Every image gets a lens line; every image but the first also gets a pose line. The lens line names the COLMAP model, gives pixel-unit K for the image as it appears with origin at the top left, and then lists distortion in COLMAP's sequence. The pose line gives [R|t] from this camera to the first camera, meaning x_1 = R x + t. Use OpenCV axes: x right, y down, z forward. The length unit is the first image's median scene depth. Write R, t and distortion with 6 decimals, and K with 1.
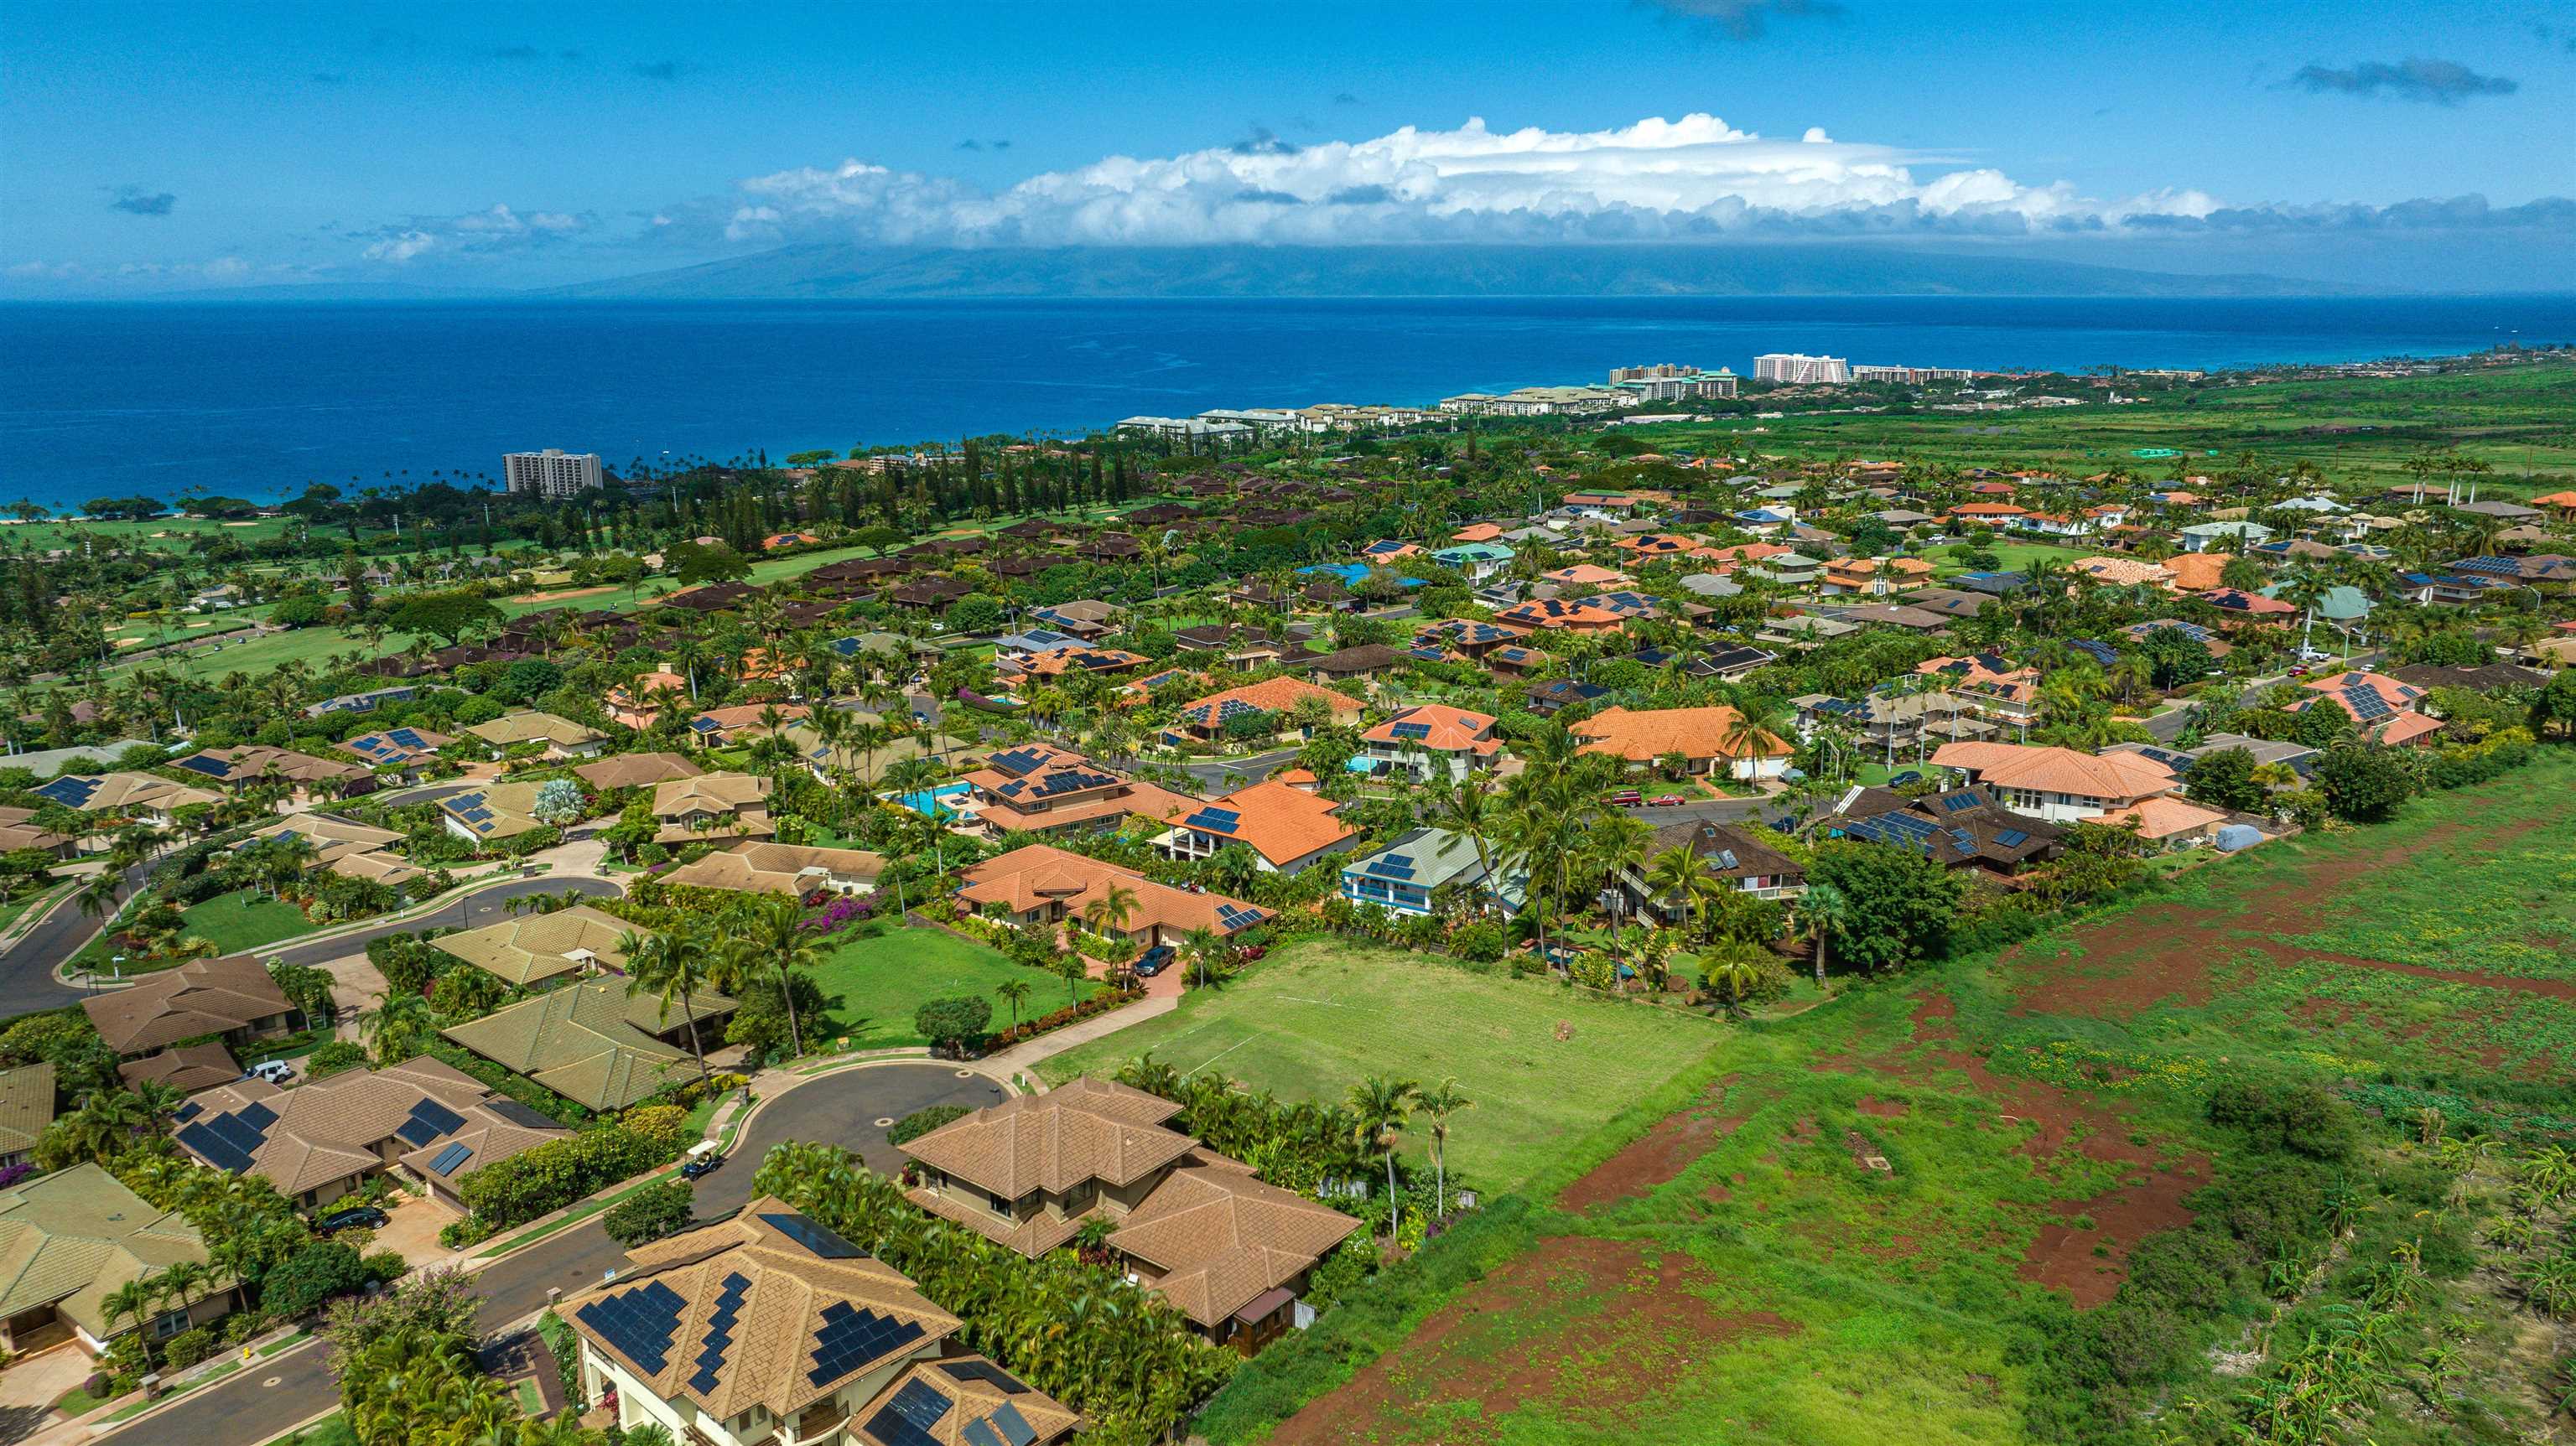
lens RADIAL K [[1810.5, 0, 1279.8], [0, 1810.5, 721.5], [0, 0, 1]] dist [-0.031622, 0.026410]
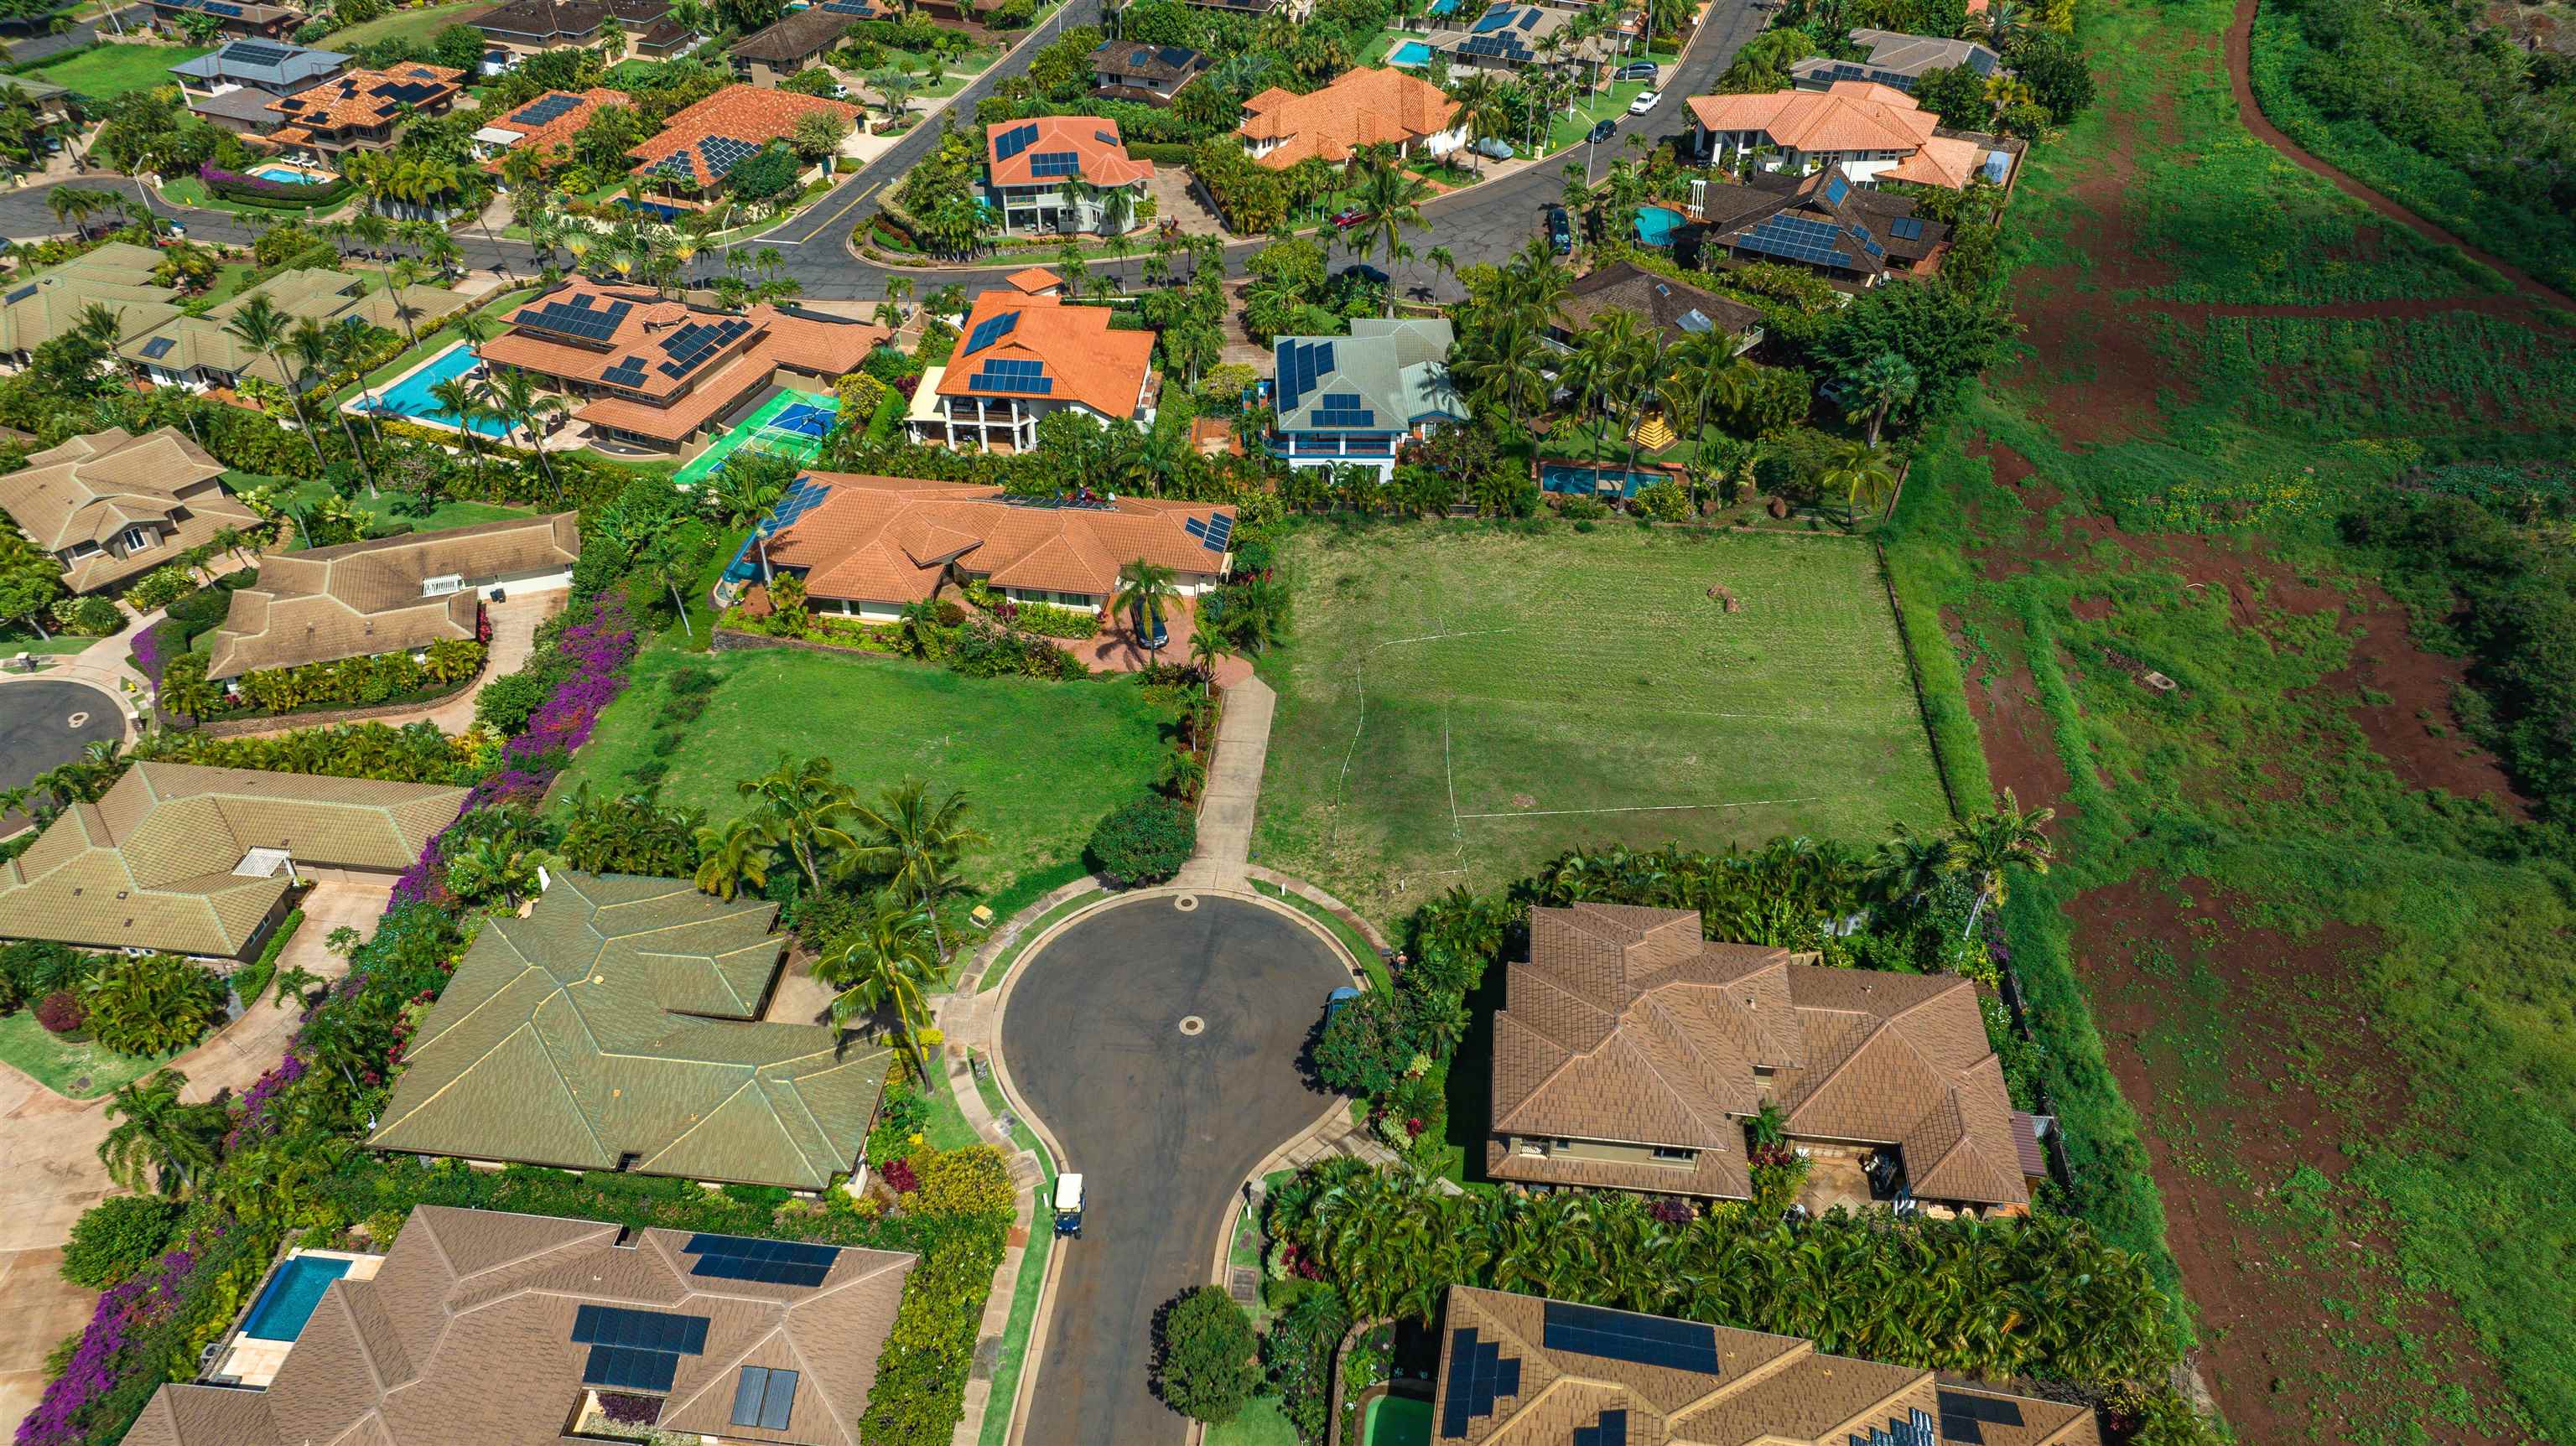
lens RADIAL K [[1810.5, 0, 1295.2], [0, 1810.5, 722.9], [0, 0, 1]] dist [-0.031622, 0.026410]
pose [[0.838542, -0.322304, 0.439280, -0.368190], [0.109570, 0.889547, 0.443510, -0.162063], [-0.533705, -0.323770, 0.781237, 0.357402]]
